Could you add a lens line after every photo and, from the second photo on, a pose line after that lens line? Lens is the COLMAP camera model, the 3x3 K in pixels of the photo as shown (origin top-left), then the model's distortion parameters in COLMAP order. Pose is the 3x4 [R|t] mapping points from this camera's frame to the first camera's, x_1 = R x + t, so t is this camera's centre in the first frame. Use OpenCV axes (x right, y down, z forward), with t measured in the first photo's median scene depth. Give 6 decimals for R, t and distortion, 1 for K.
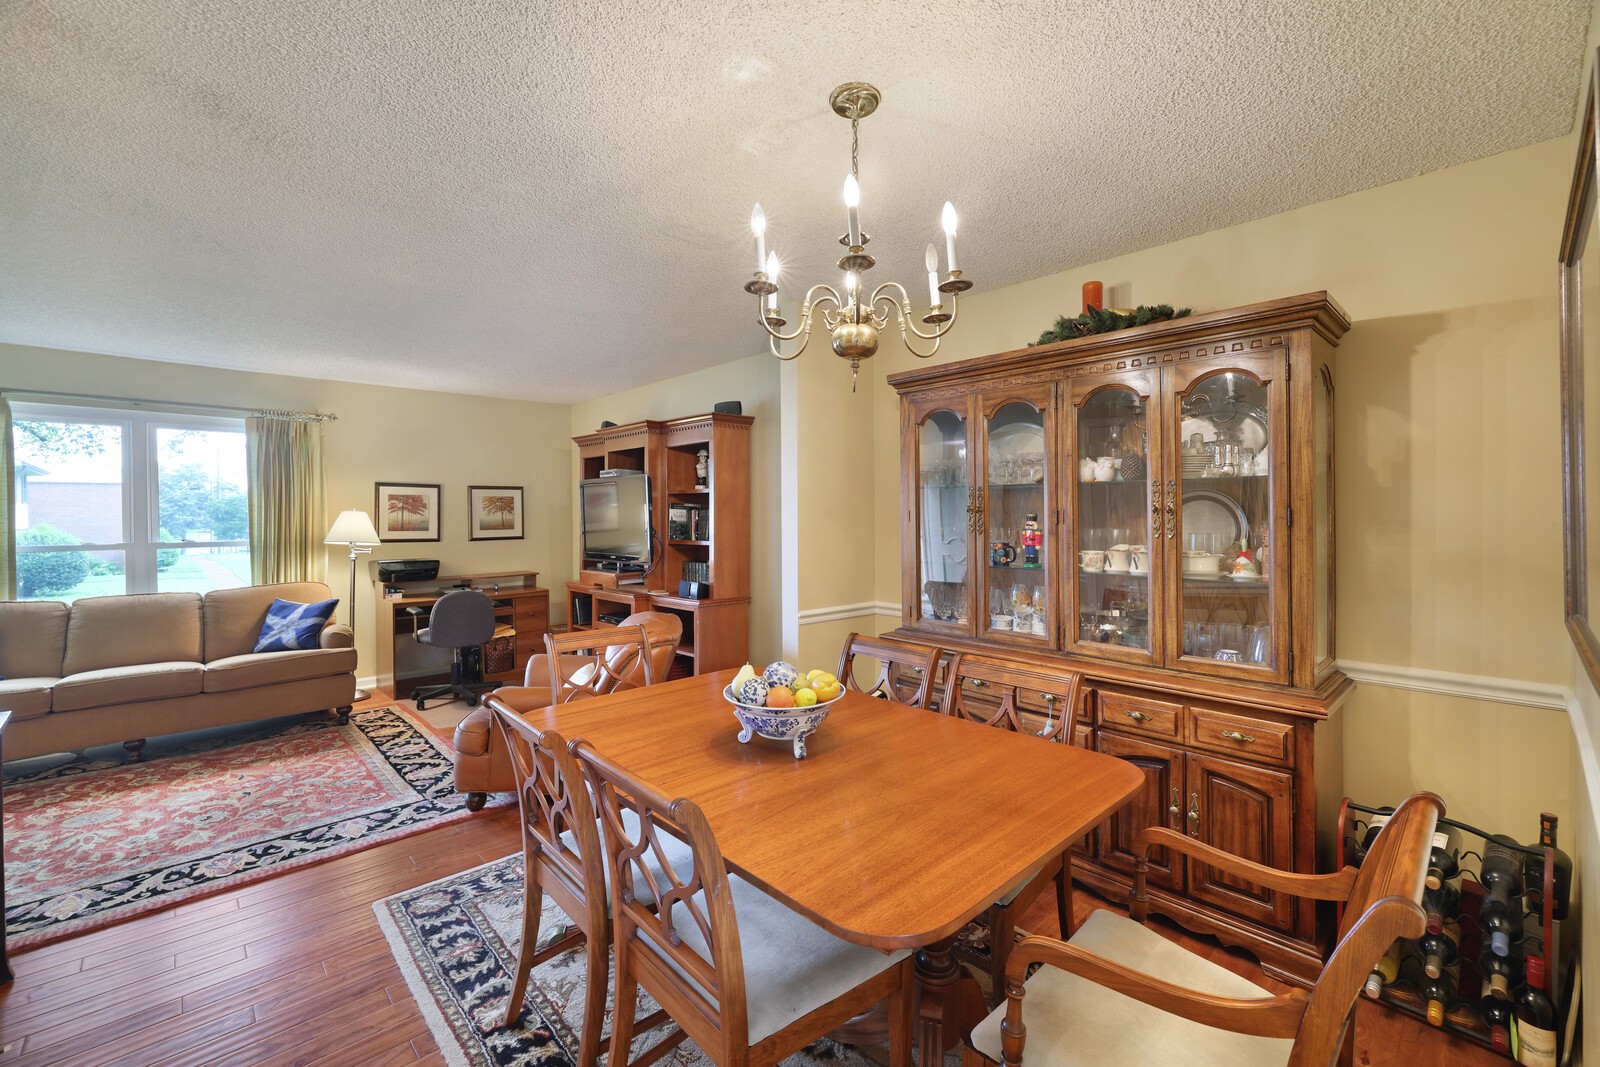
lens RADIAL K [[675.0, 0, 802.0], [0, 675.0, 520.0], [0, 0, 1]] dist [0.001729, 0.000057]
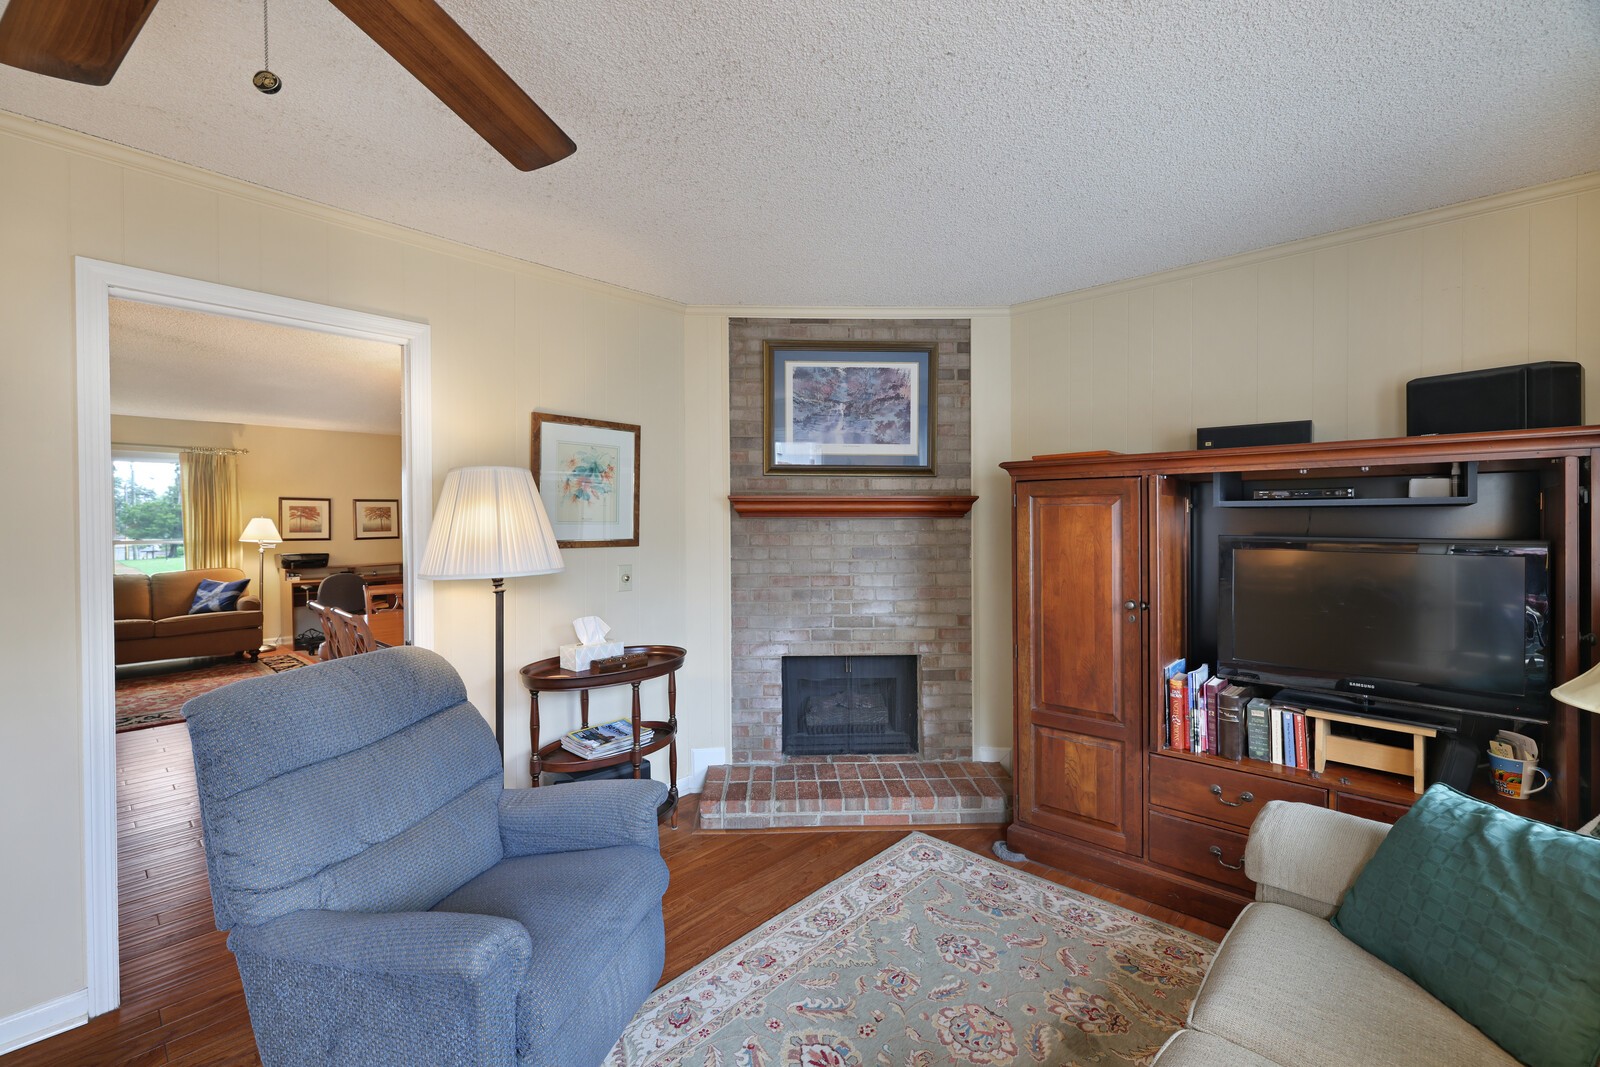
lens RADIAL K [[675.0, 0, 809.6], [0, 675.0, 535.3], [0, 0, 1]] dist [0.001729, 0.000057]
pose [[0.997078, -0.000973, 0.076385, 0.466839], [0.000008, 0.999920, 0.012628, 0.006714], [-0.076391, -0.012590, 0.996998, -0.625020]]
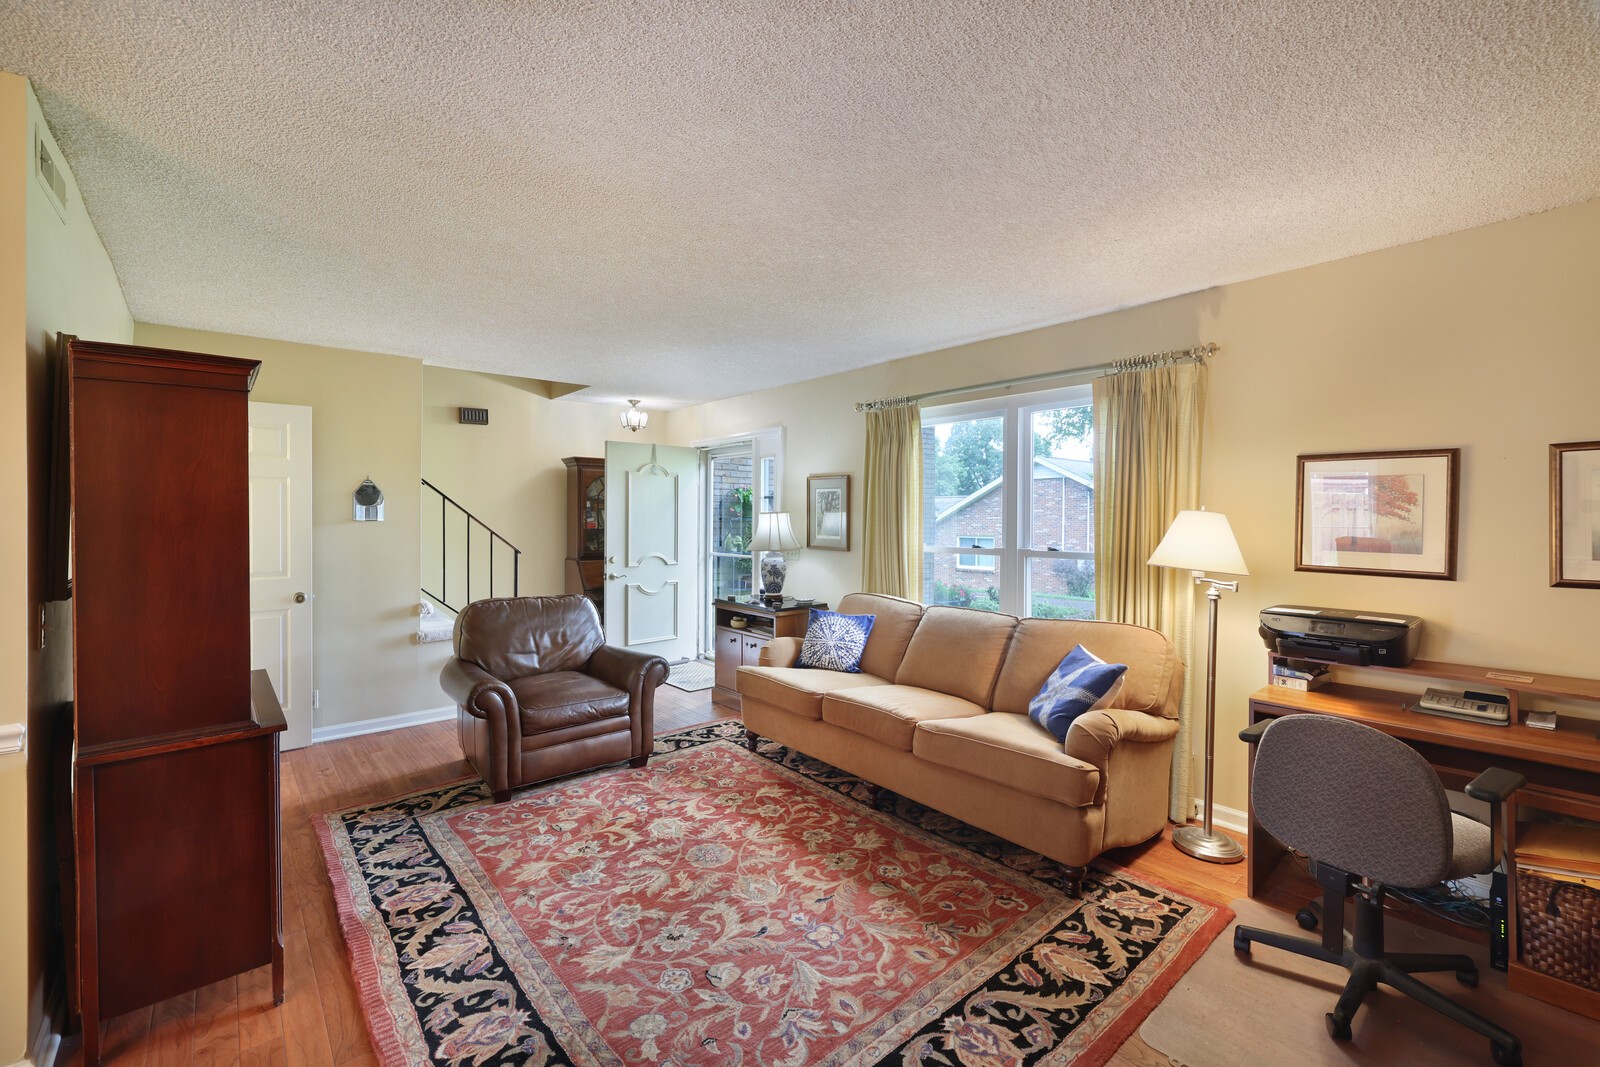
lens RADIAL K [[675.0, 0, 792.2], [0, 675.0, 516.4], [0, 0, 1]] dist [0.001729, 0.000057]
pose [[-0.044027, 0.007252, -0.999004, -0.130678], [-0.013719, 0.999875, 0.007863, -0.009375], [0.998936, 0.014051, -0.043922, 0.866831]]
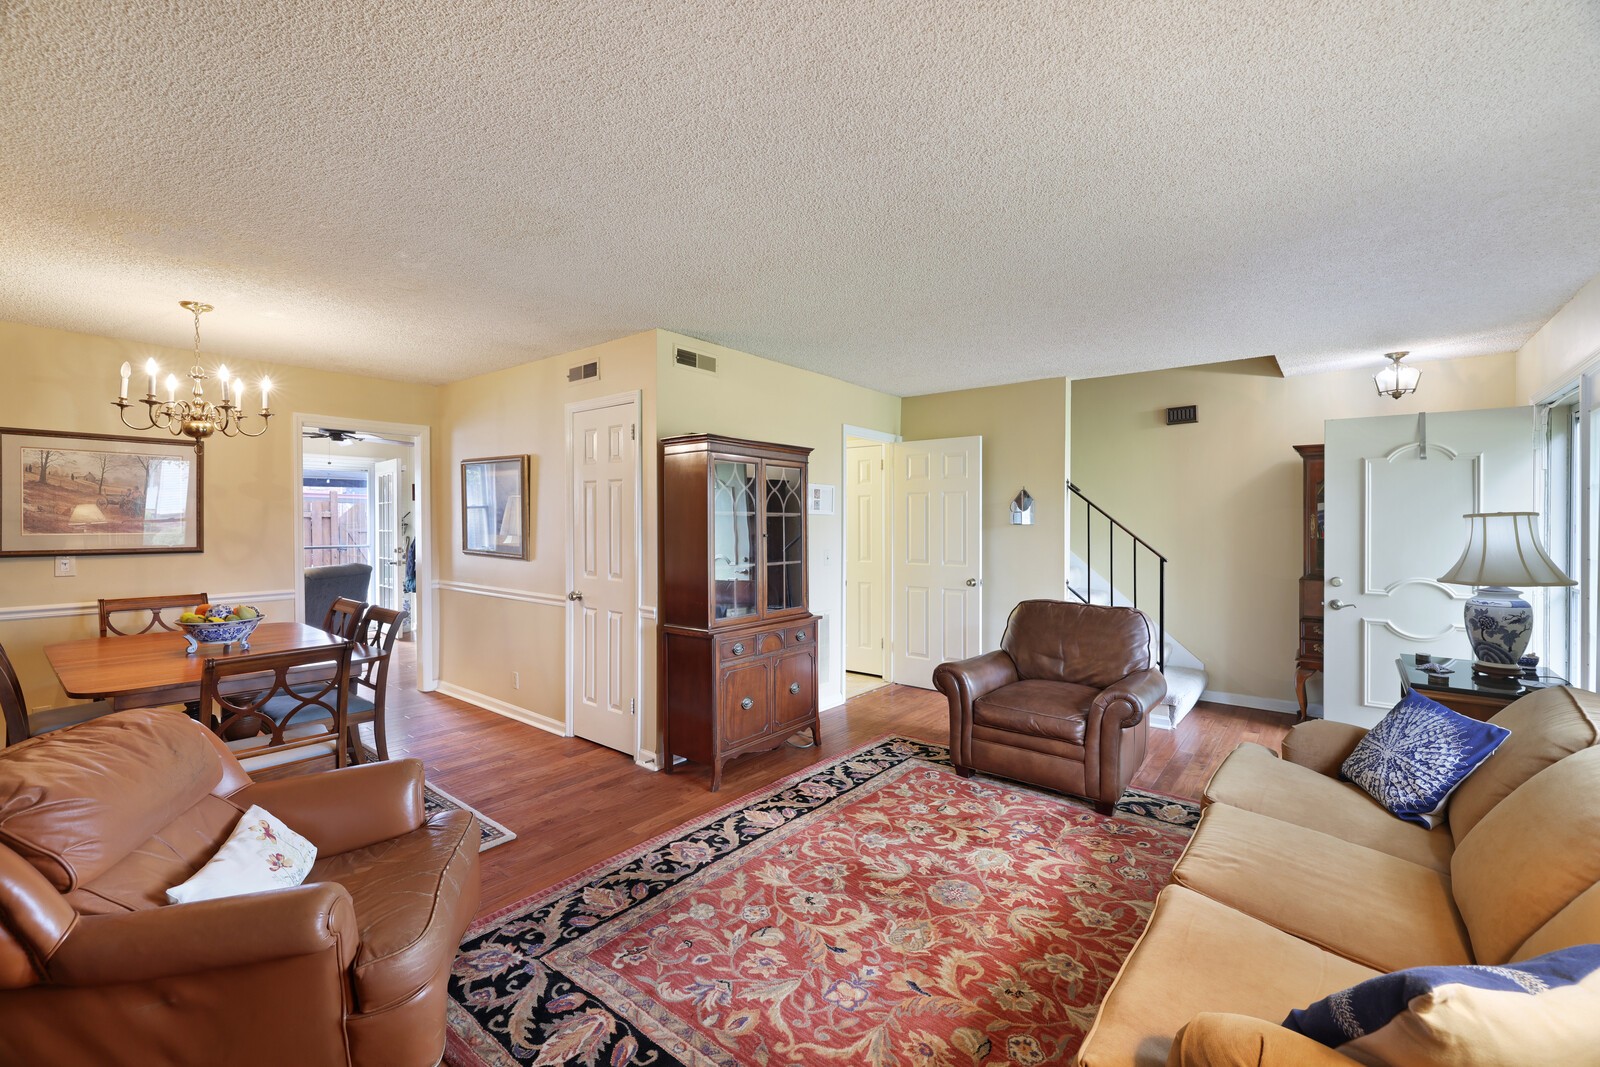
lens RADIAL K [[675.0, 0, 809.5], [0, 675.0, 528.7], [0, 0, 1]] dist [0.001729, 0.000057]
pose [[-0.989552, 0.006033, -0.144047, -0.579909], [0.002521, 0.999695, 0.024553, -0.010501], [0.144152, 0.023933, -0.989266, 1.336458]]
